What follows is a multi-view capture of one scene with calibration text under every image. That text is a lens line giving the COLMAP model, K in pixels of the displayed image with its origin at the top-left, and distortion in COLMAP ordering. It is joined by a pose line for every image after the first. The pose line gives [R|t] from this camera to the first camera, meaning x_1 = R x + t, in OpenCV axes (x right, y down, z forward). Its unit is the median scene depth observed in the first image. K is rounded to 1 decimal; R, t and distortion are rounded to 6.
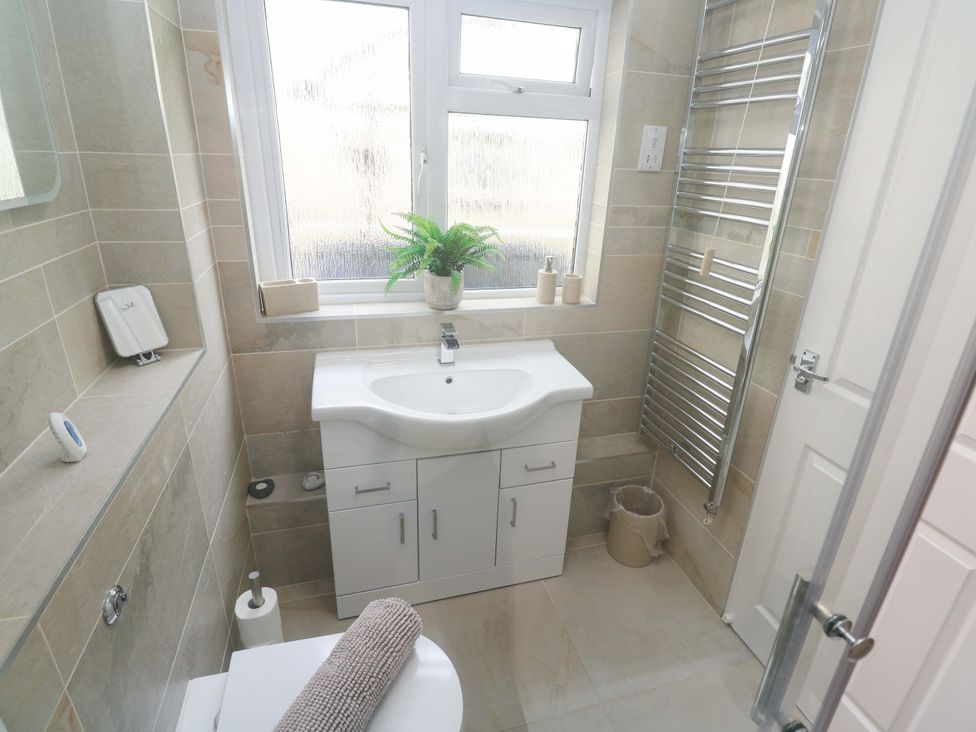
lens RADIAL K [[510.9, 0, 493.7], [0, 510.9, 361.0], [0, 0, 1]] dist [-0.002347, -0.011372]
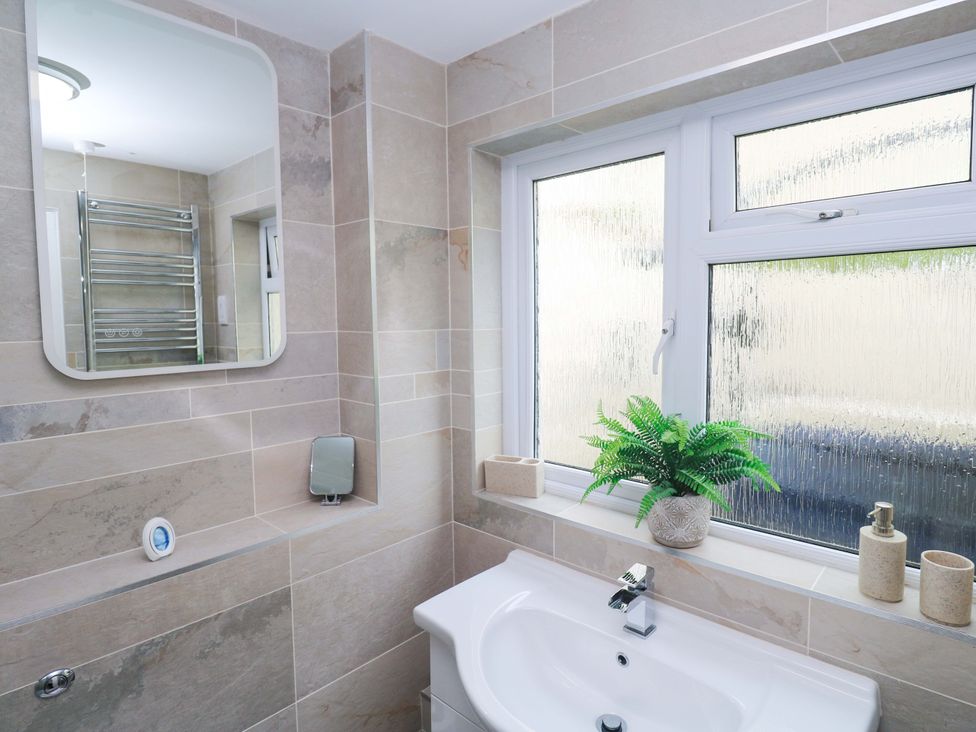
lens RADIAL K [[554.7, 0, 517.2], [0, 554.7, 352.5], [0, 0, 1]] dist [0.006619, -0.011958]
pose [[0.518293, 0.014265, -0.855084, 0.442697], [-0.290063, 0.943525, -0.160075, -0.178971], [0.804510, 0.330994, 0.493160, 0.460118]]
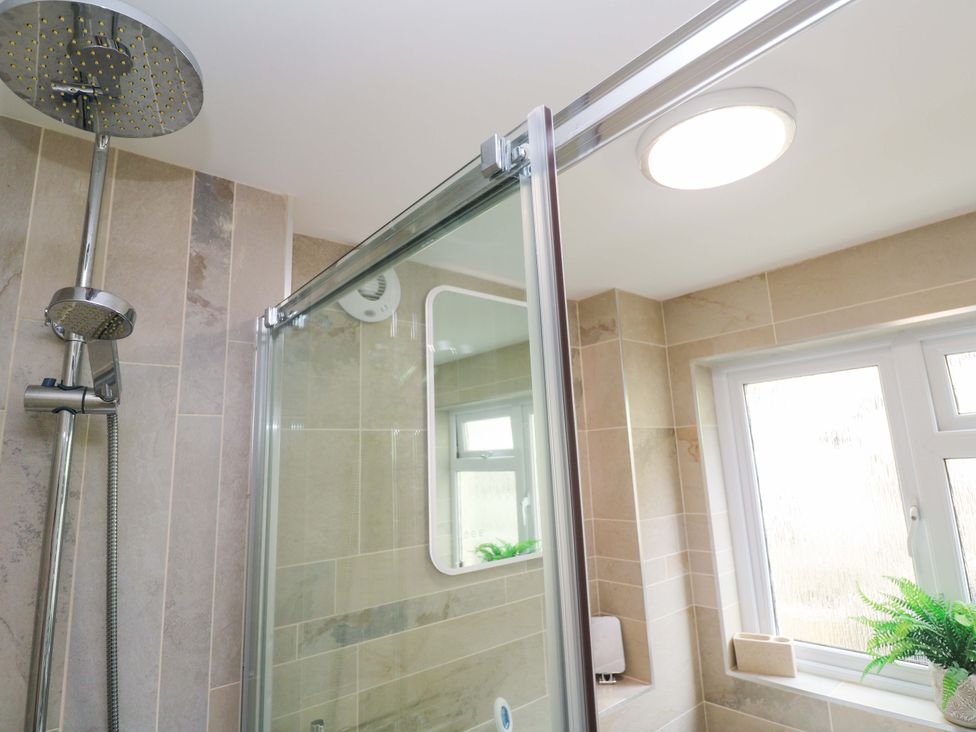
lens RADIAL K [[554.7, 0, 503.4], [0, 554.7, 343.6], [0, 0, 1]] dist [0.006619, -0.011958]
pose [[0.407710, -0.243492, -0.880048, 0.475728], [-0.279003, 0.884478, -0.373974, -0.117091], [0.869442, 0.398009, 0.292675, 0.028580]]
